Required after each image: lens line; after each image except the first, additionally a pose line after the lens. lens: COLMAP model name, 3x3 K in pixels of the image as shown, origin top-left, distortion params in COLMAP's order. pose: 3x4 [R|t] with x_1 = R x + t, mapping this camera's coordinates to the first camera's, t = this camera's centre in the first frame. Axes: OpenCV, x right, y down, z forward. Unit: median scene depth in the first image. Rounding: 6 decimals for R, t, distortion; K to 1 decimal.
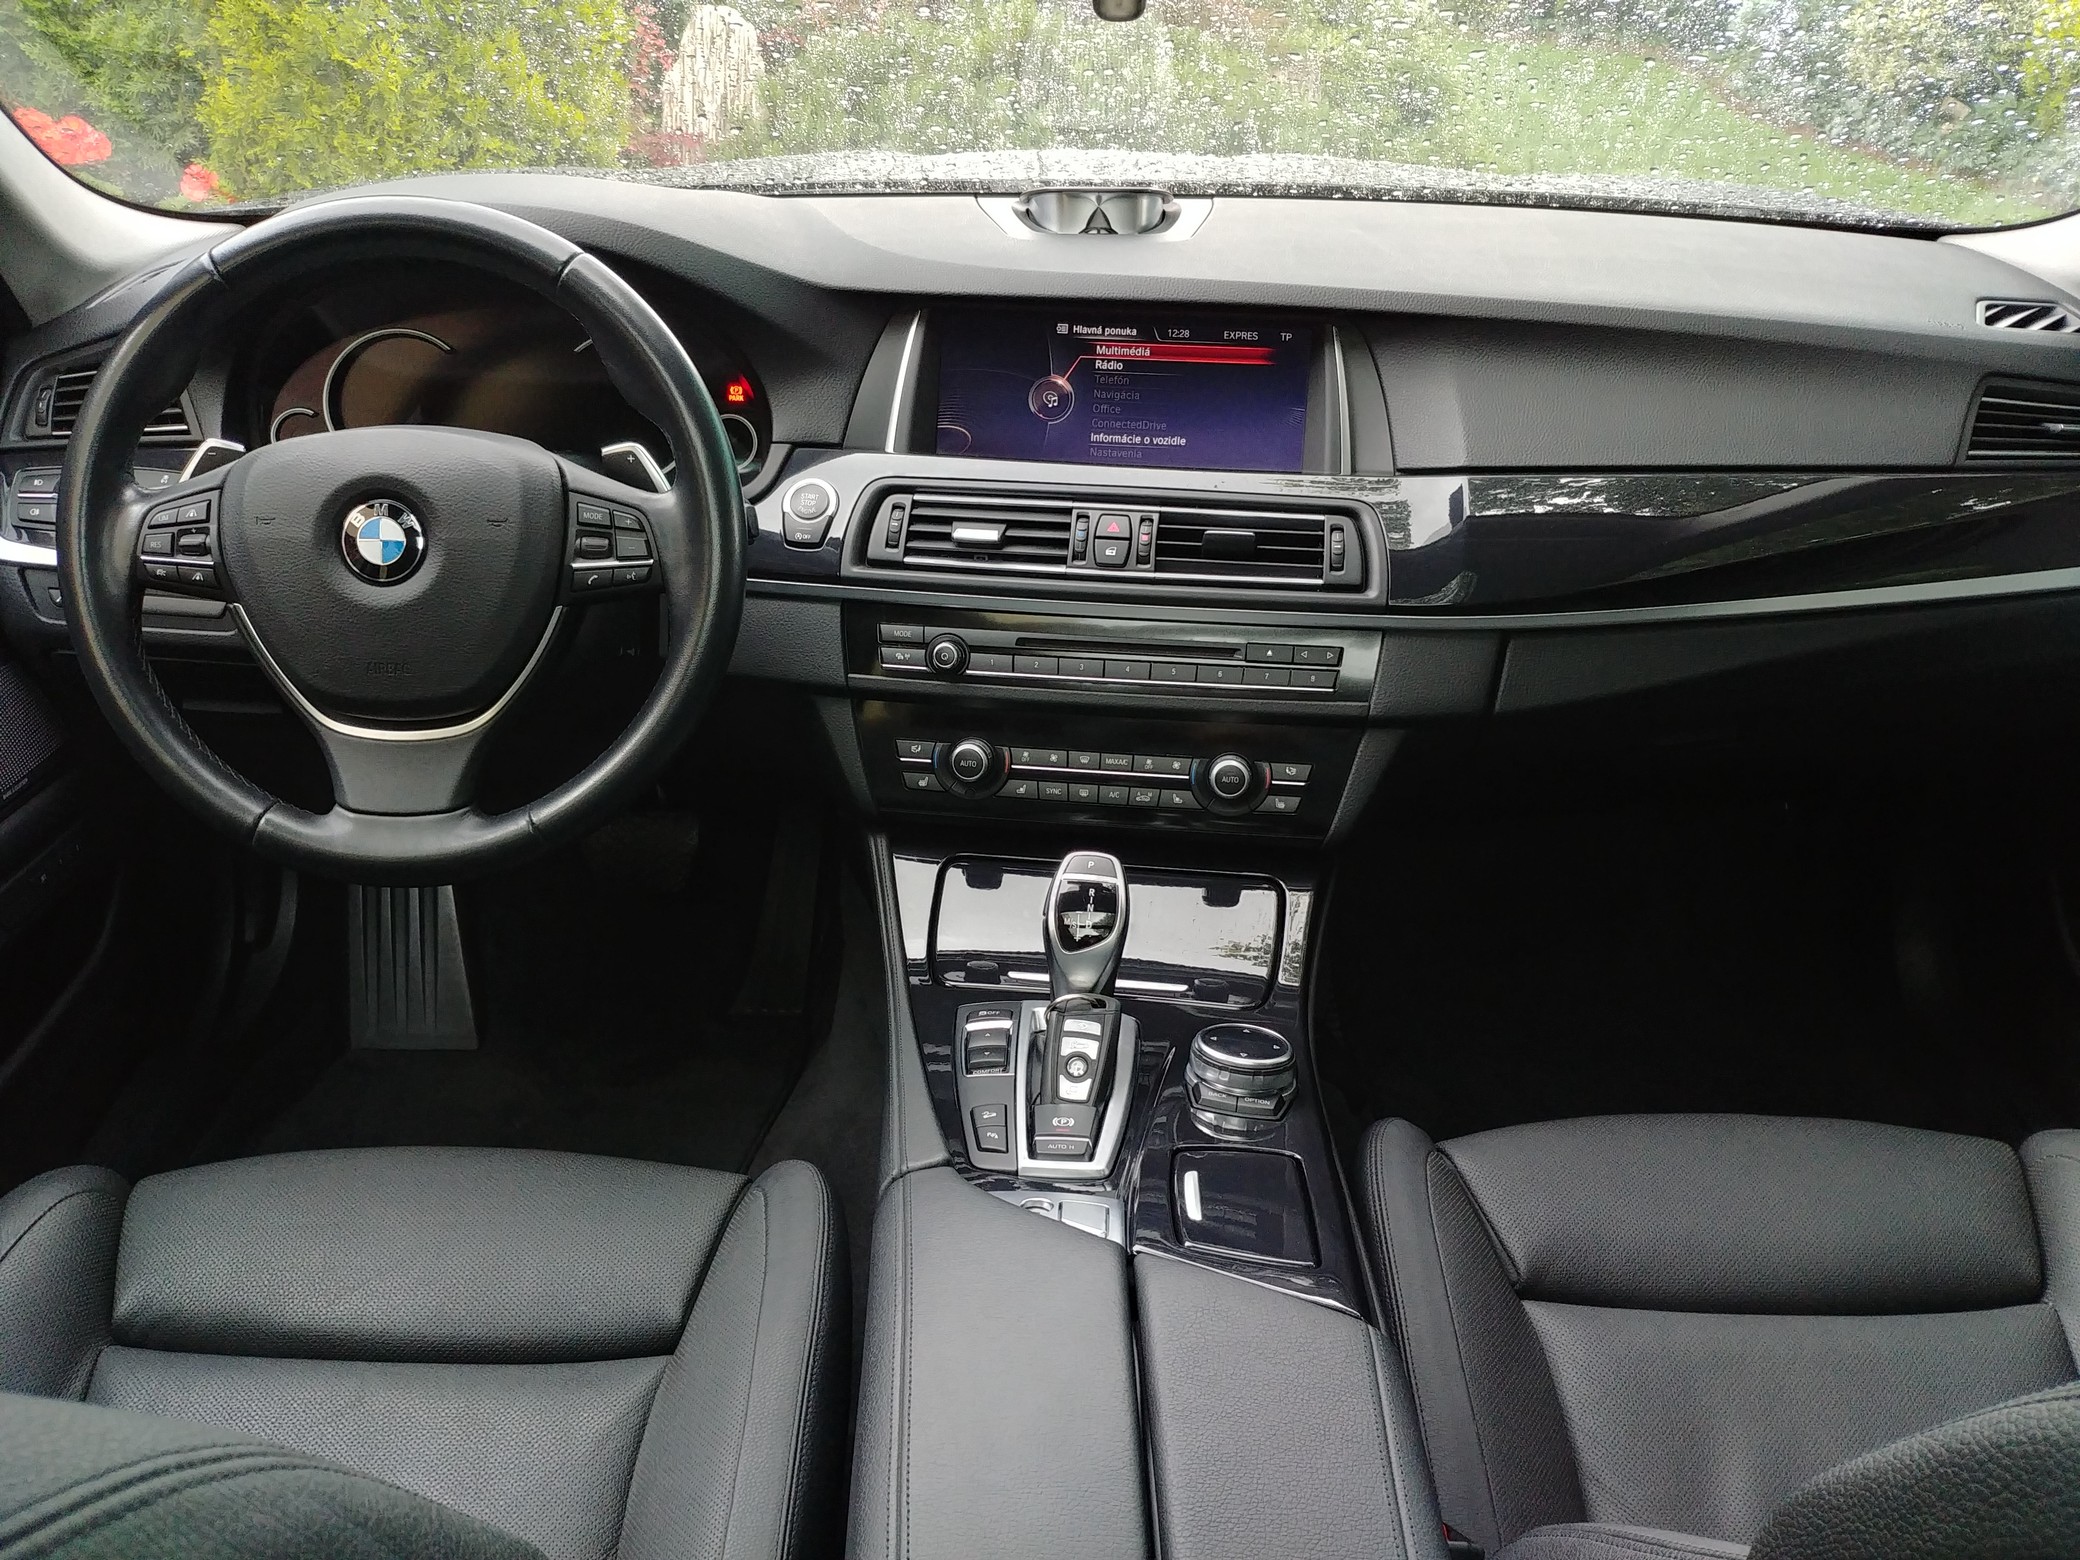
lens RADIAL K [[1783.7, 0, 1040.0], [0, 1783.7, 780.0], [0, 0, 1]] dist [-0.036891, 0.016848]
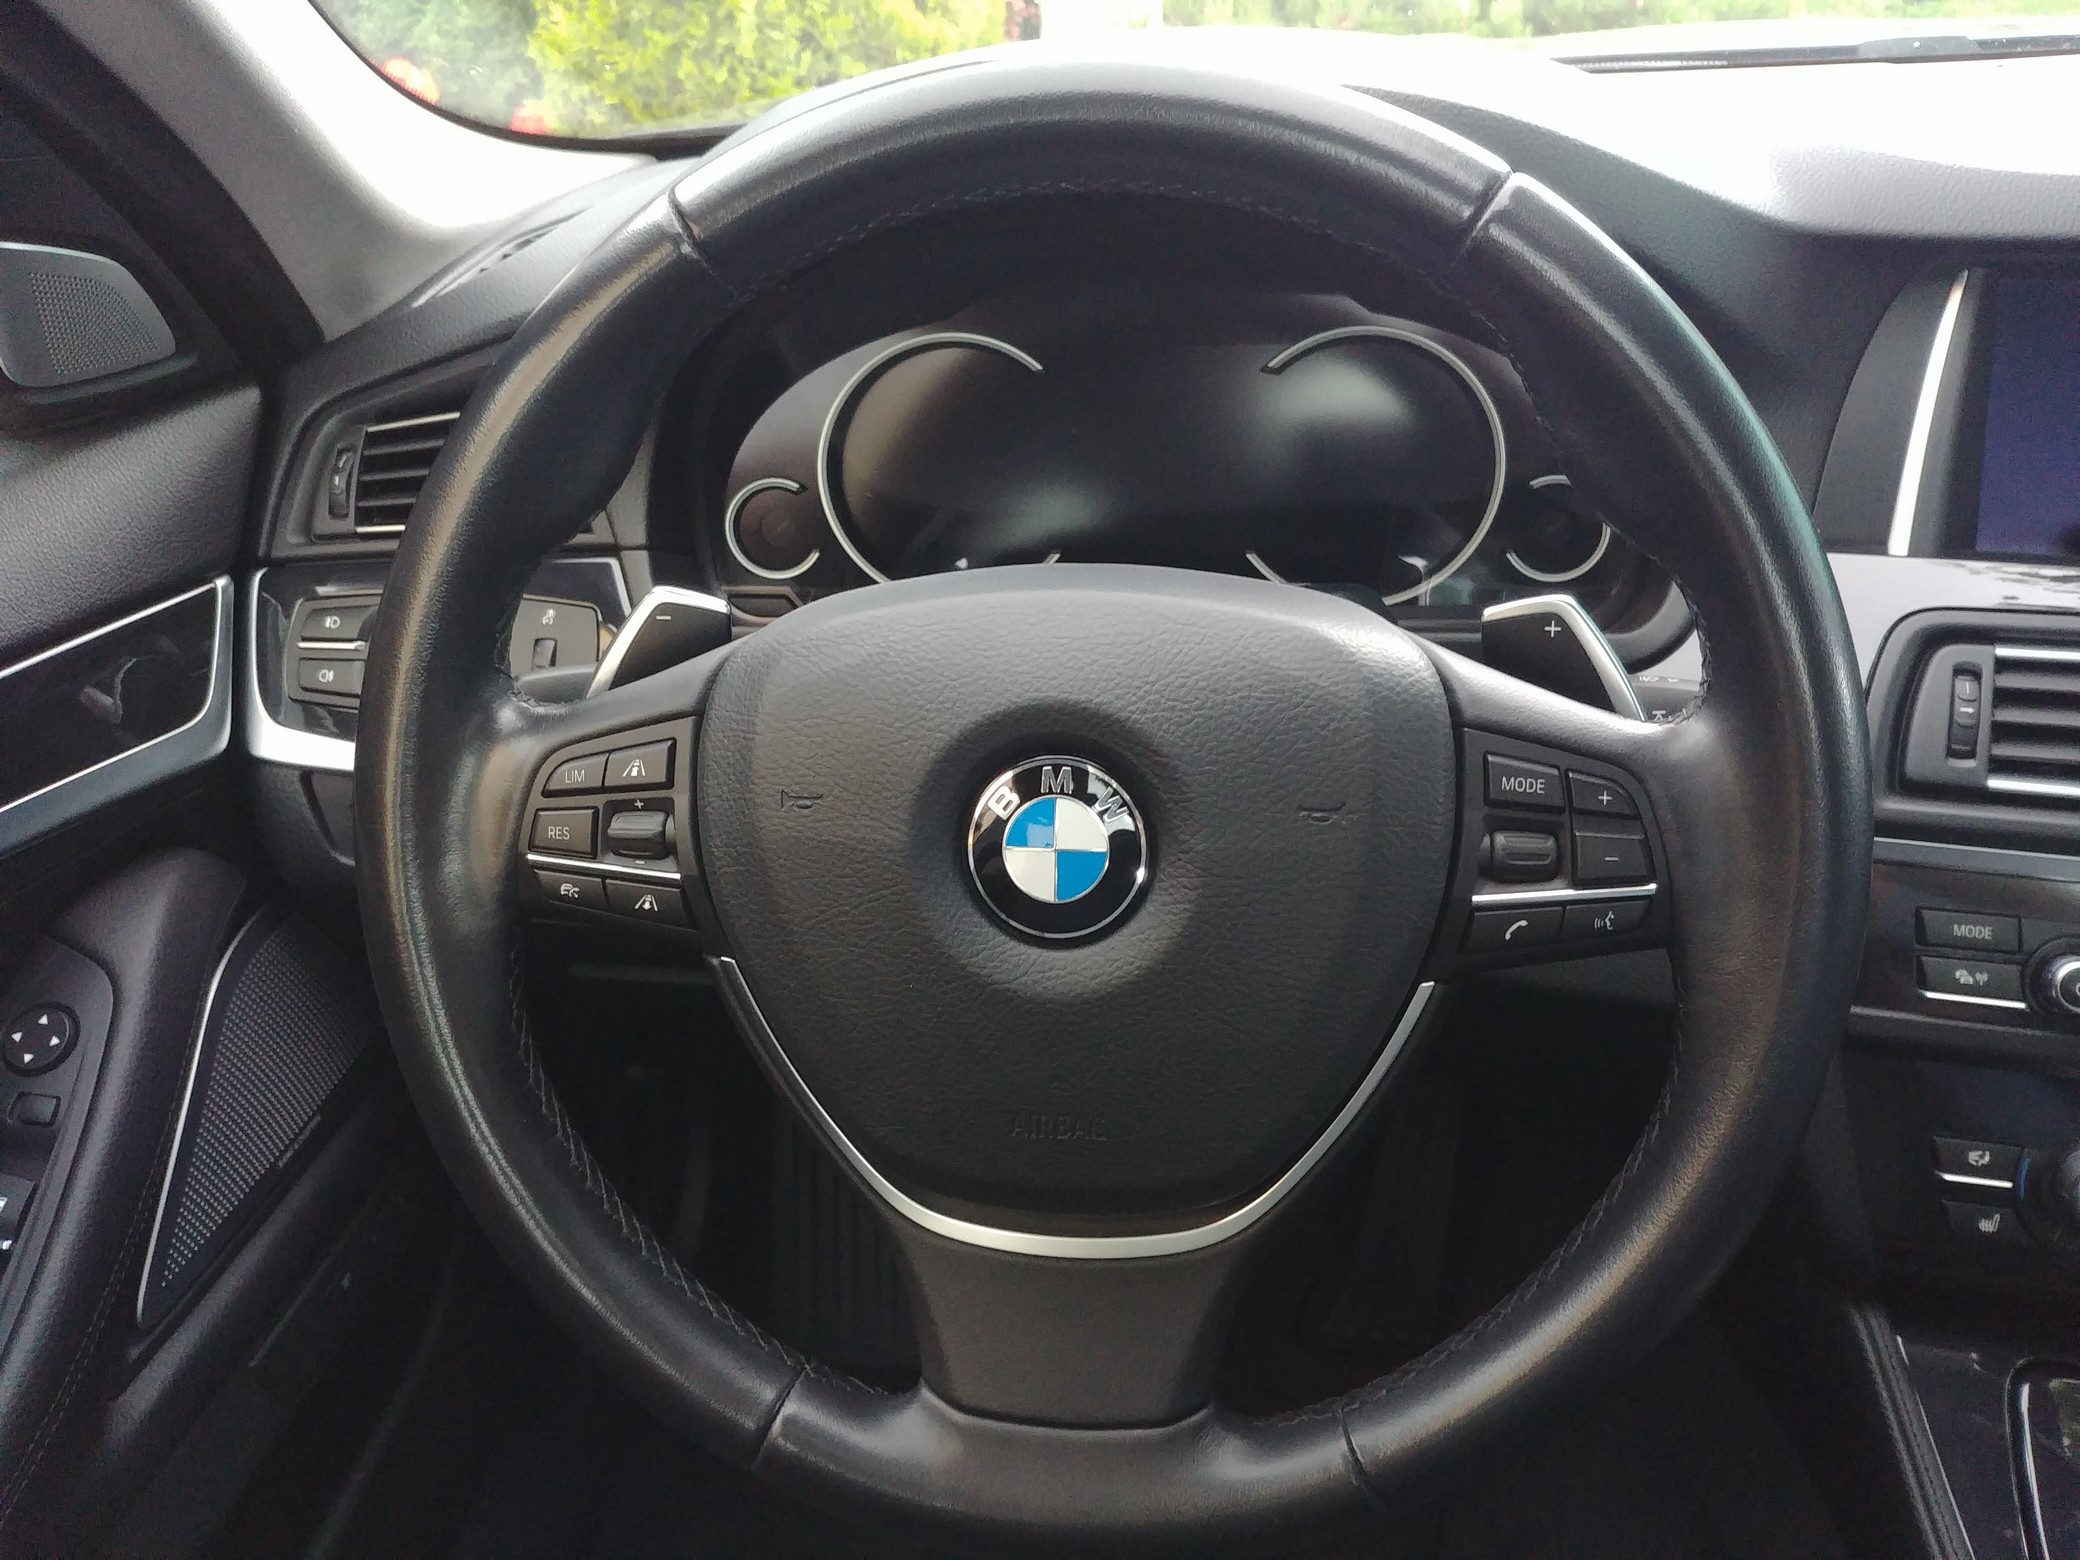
lens RADIAL K [[1745.2, 0, 1044.8], [0, 1745.2, 721.9], [0, 0, 1]] dist [0.251805, -0.592796]
pose [[0.988018, 0.005143, -0.154254, -0.296720], [-0.004463, 0.999979, 0.004757, -0.163431], [0.154275, -0.004011, 0.988020, 0.548031]]
